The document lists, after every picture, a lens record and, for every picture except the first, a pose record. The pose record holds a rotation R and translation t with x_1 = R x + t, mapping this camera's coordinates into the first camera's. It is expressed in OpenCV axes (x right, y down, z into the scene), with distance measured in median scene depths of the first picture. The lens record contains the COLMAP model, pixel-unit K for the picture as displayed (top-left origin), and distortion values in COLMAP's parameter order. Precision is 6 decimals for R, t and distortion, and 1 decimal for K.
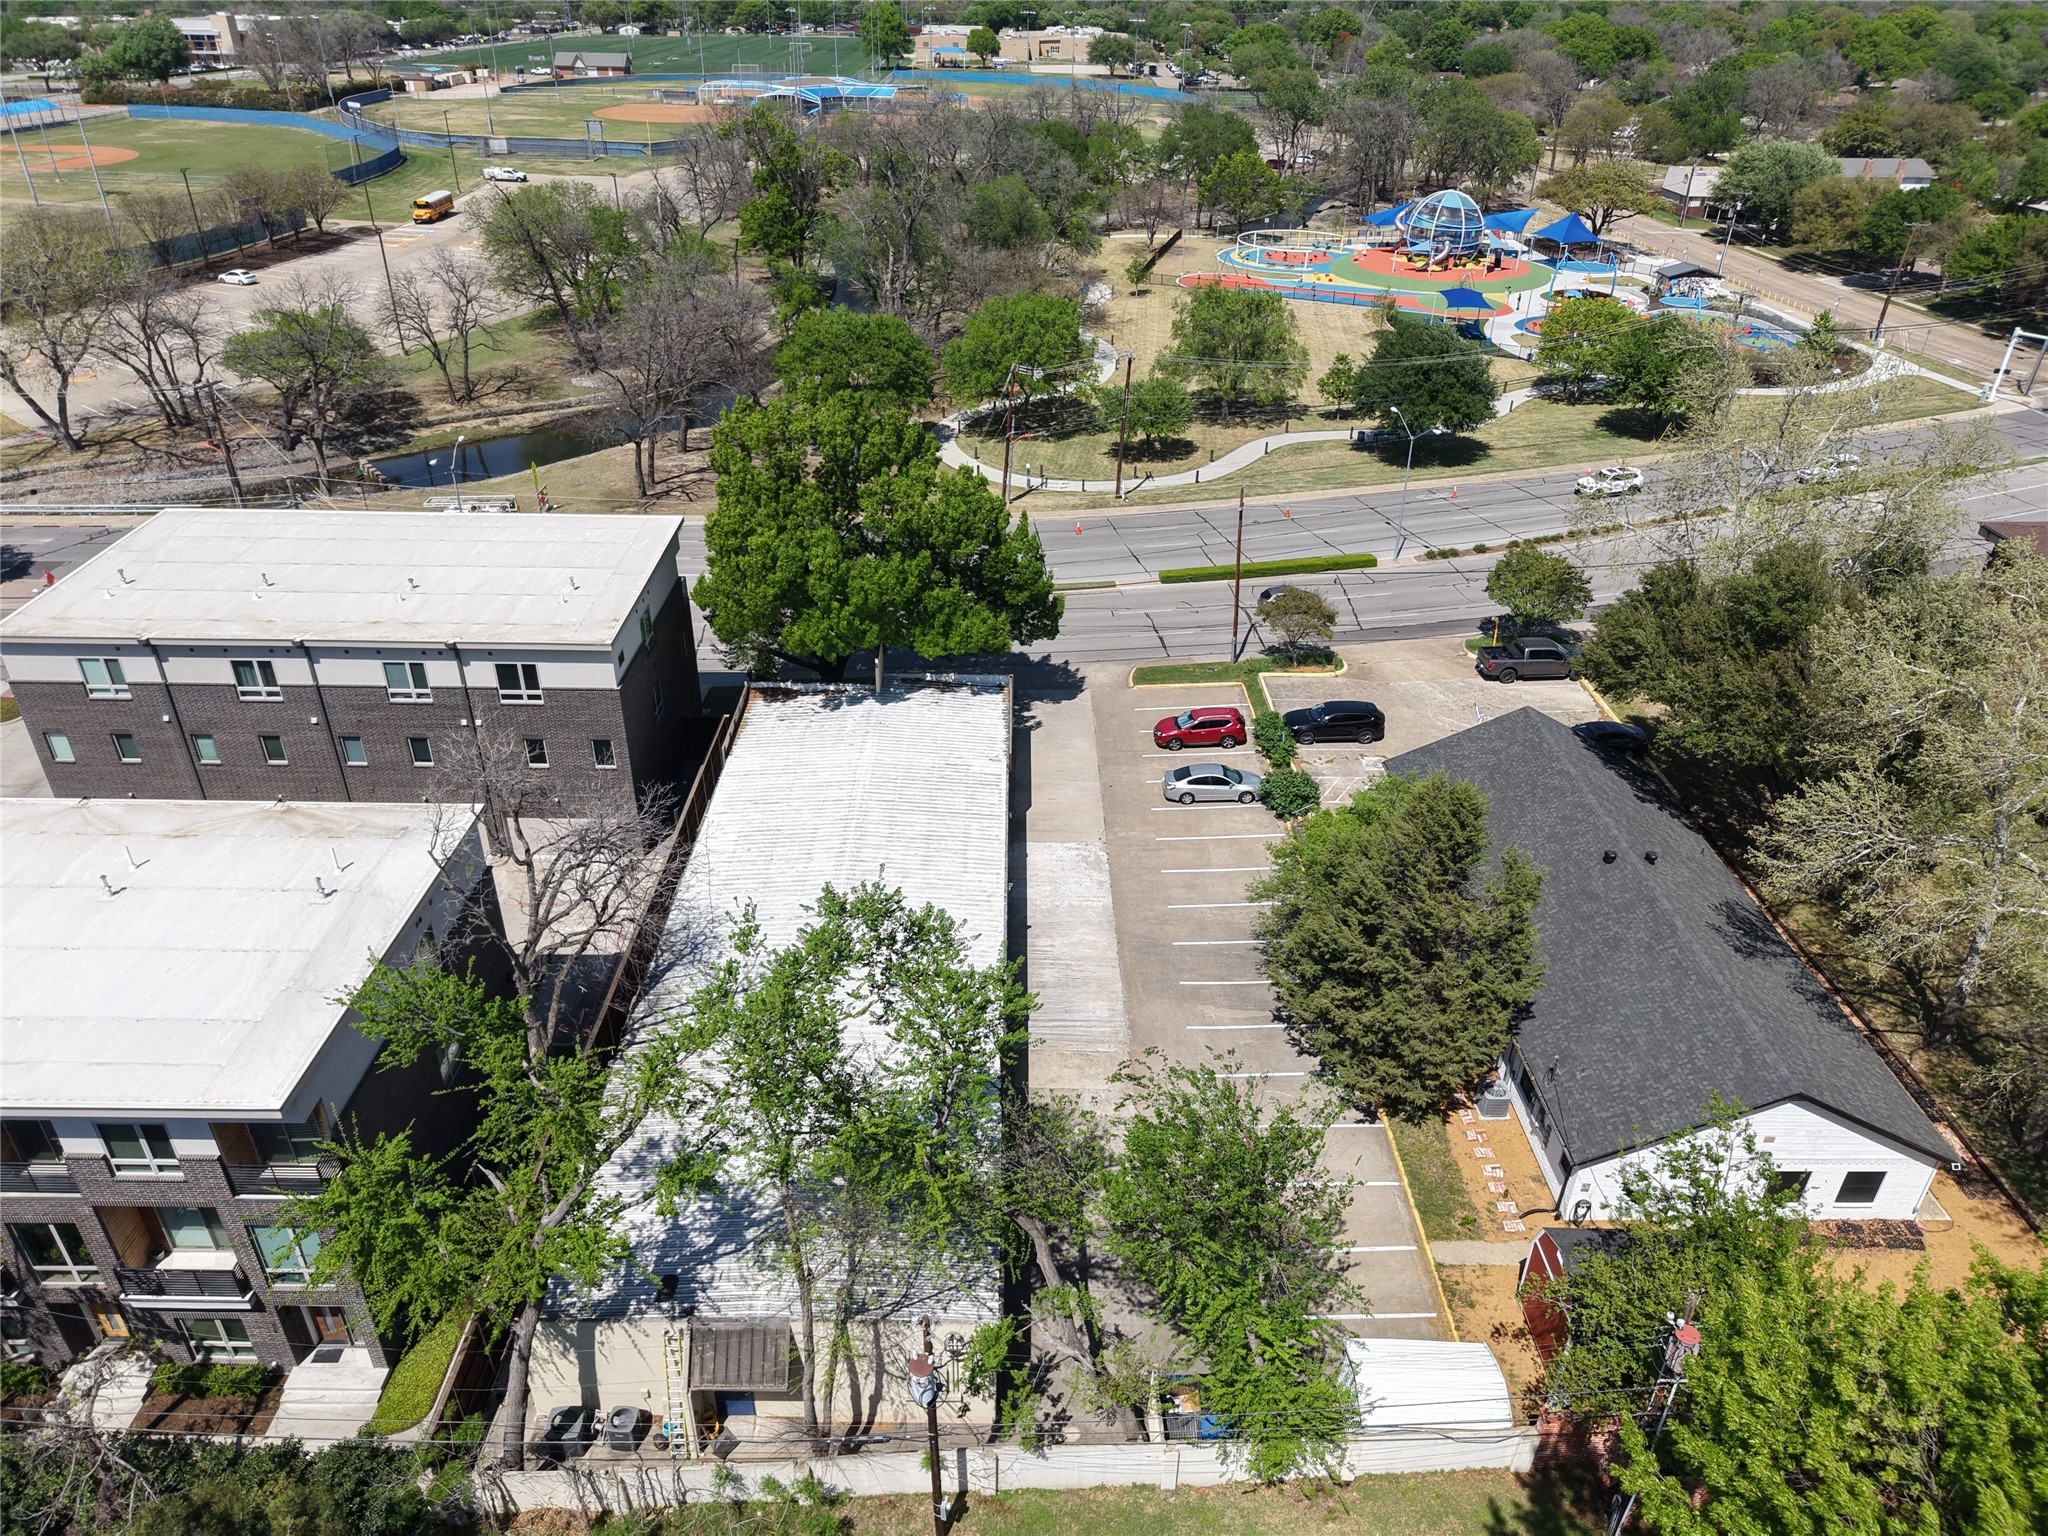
lens RADIAL K [[1376.5, 0, 1020.0], [0, 1376.5, 772.5], [0, 0, 1]] dist [0.008117, -0.007152]
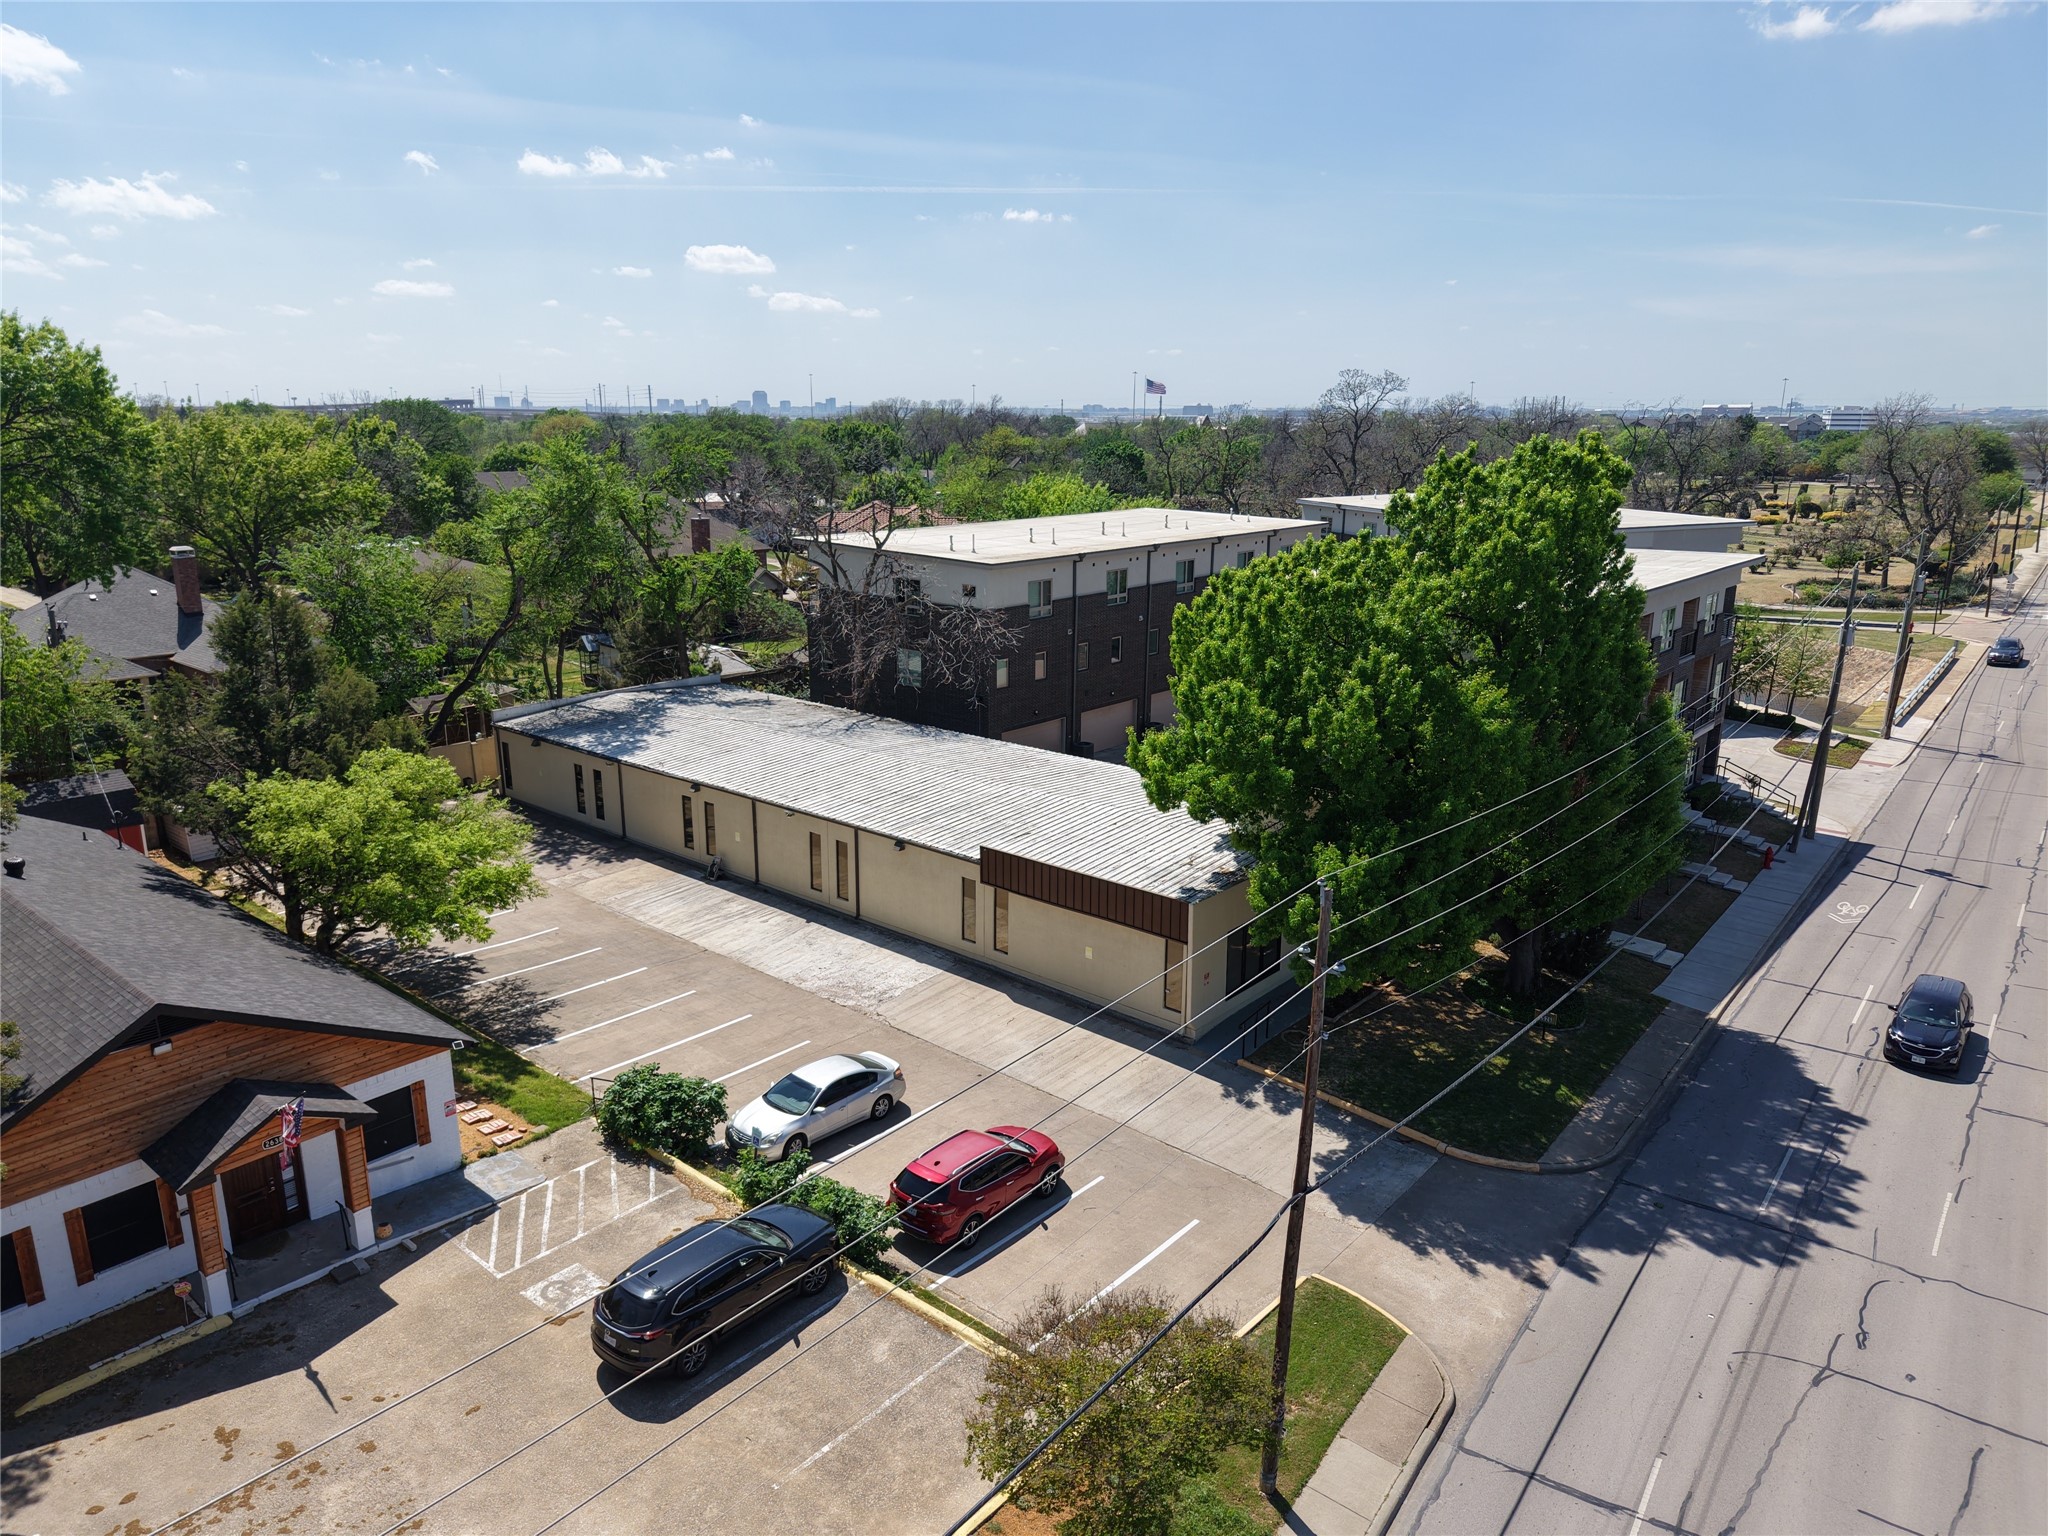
lens RADIAL K [[1376.5, 0, 1020.0], [0, 1376.5, 772.5], [0, 0, 1]] dist [0.008117, -0.007152]
pose [[-0.653541, 0.179636, -0.735266, 0.258143], [-0.393189, 0.749495, 0.532598, -0.224269], [0.646751, 0.637172, -0.419195, 0.683075]]
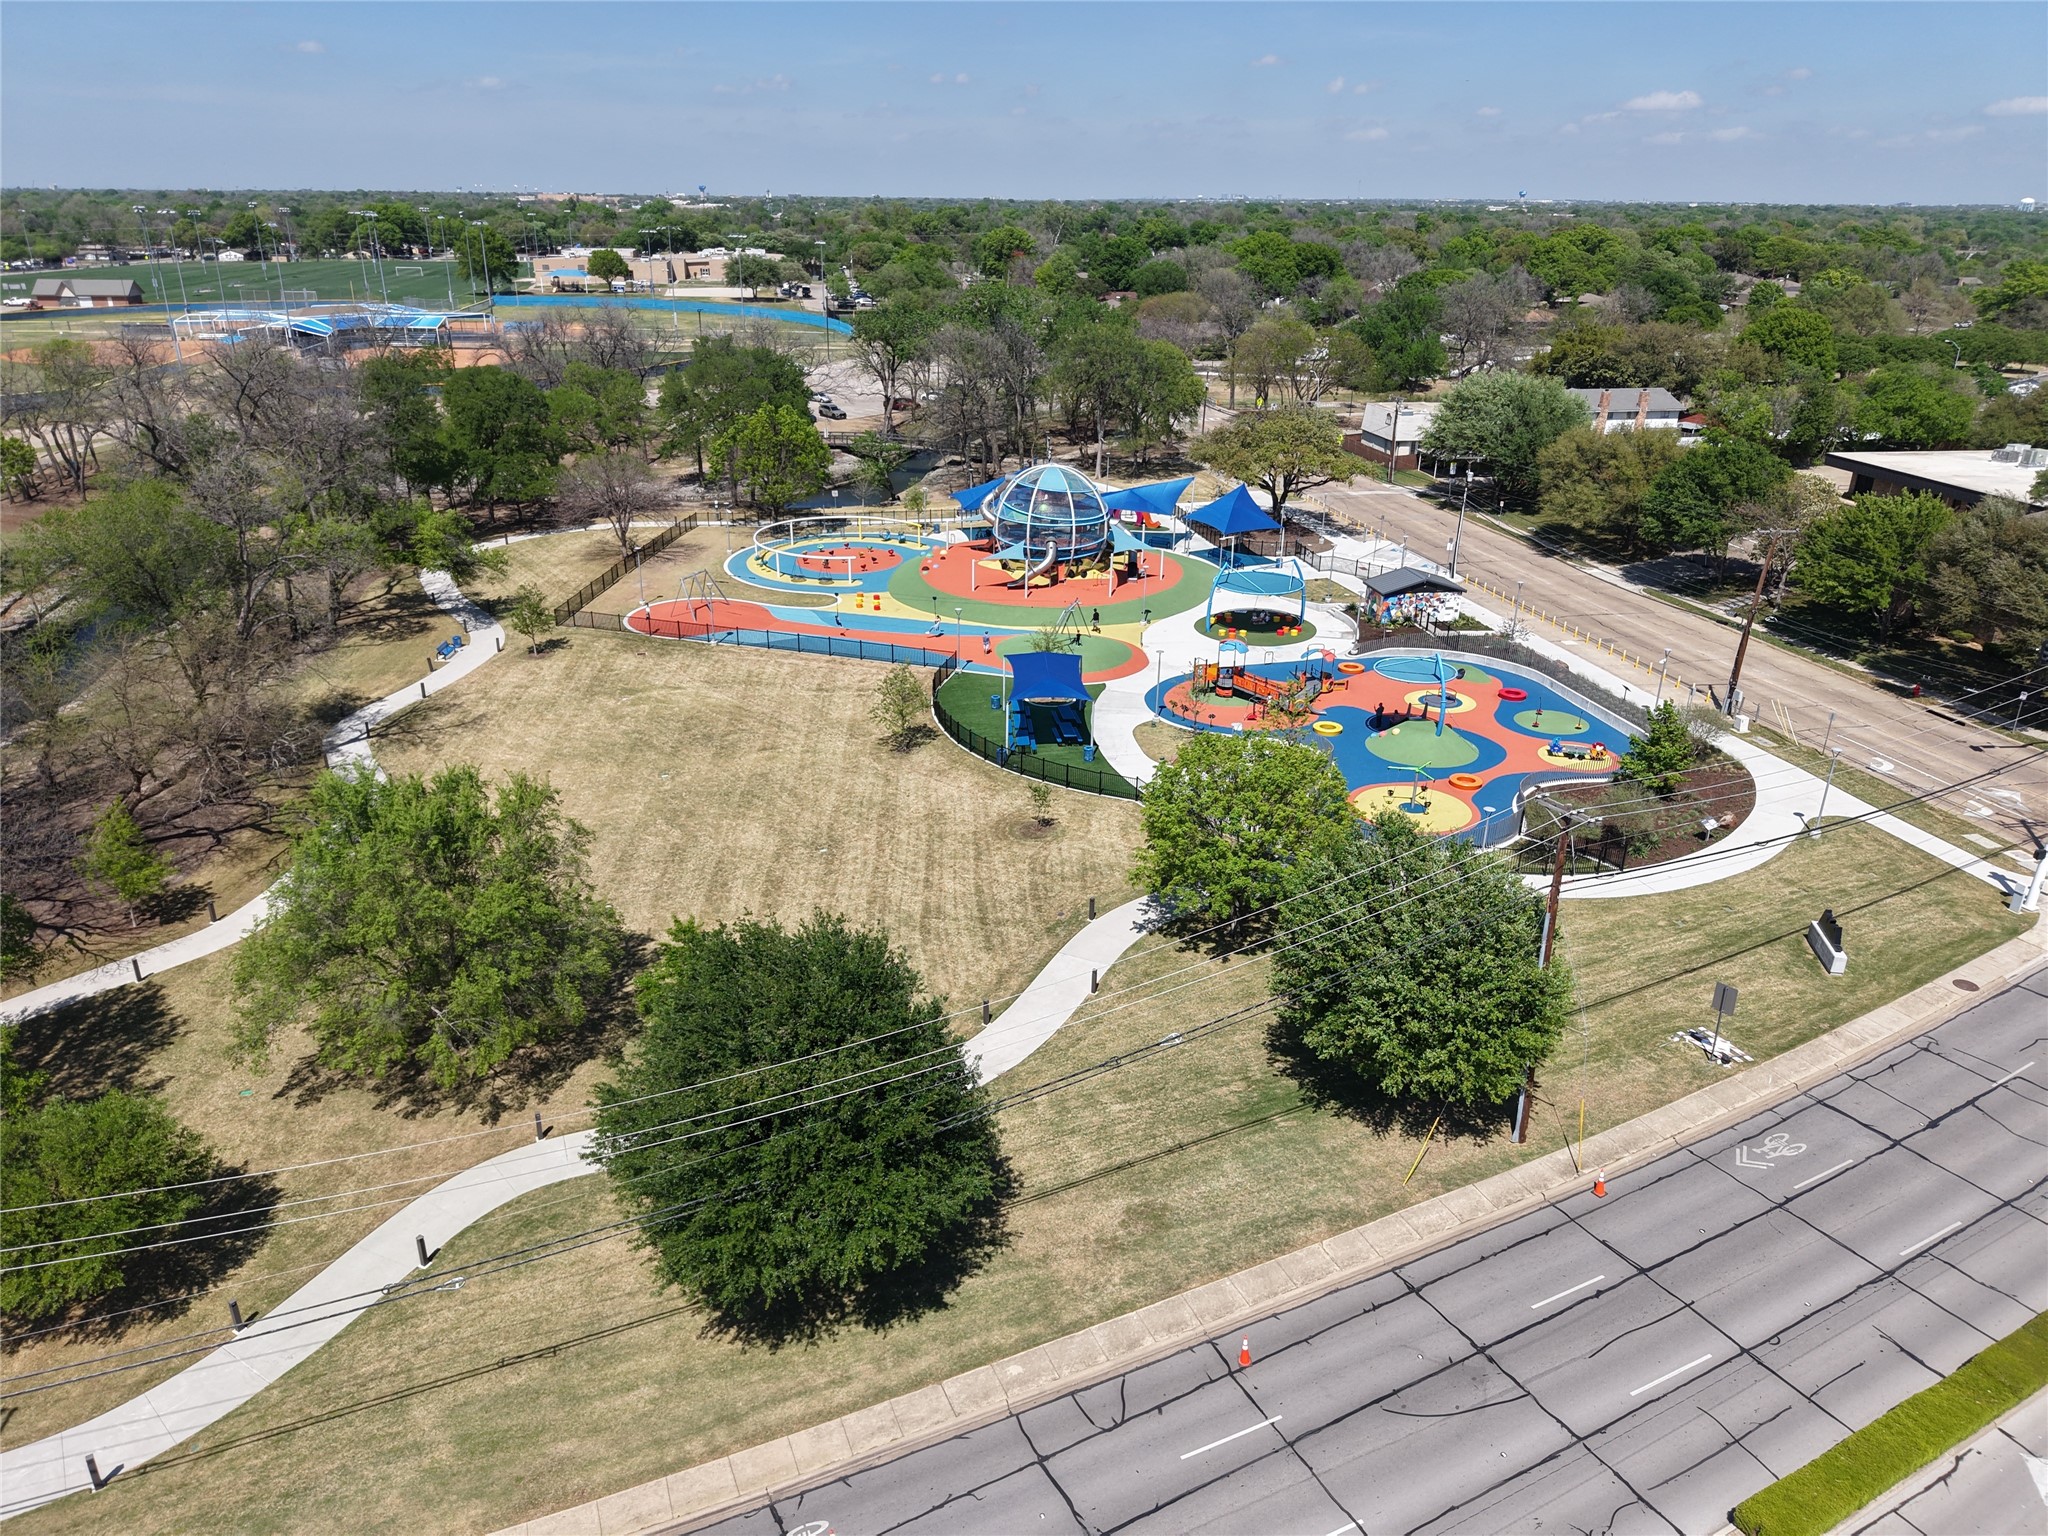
lens RADIAL K [[1376.5, 0, 1020.0], [0, 1376.5, 772.5], [0, 0, 1]] dist [0.008117, -0.007152]
pose [[0.985796, -0.064623, 0.155016, 0.286692], [0.084994, 0.988046, -0.128610, -0.299357], [-0.144851, 0.139959, 0.979505, 0.590008]]
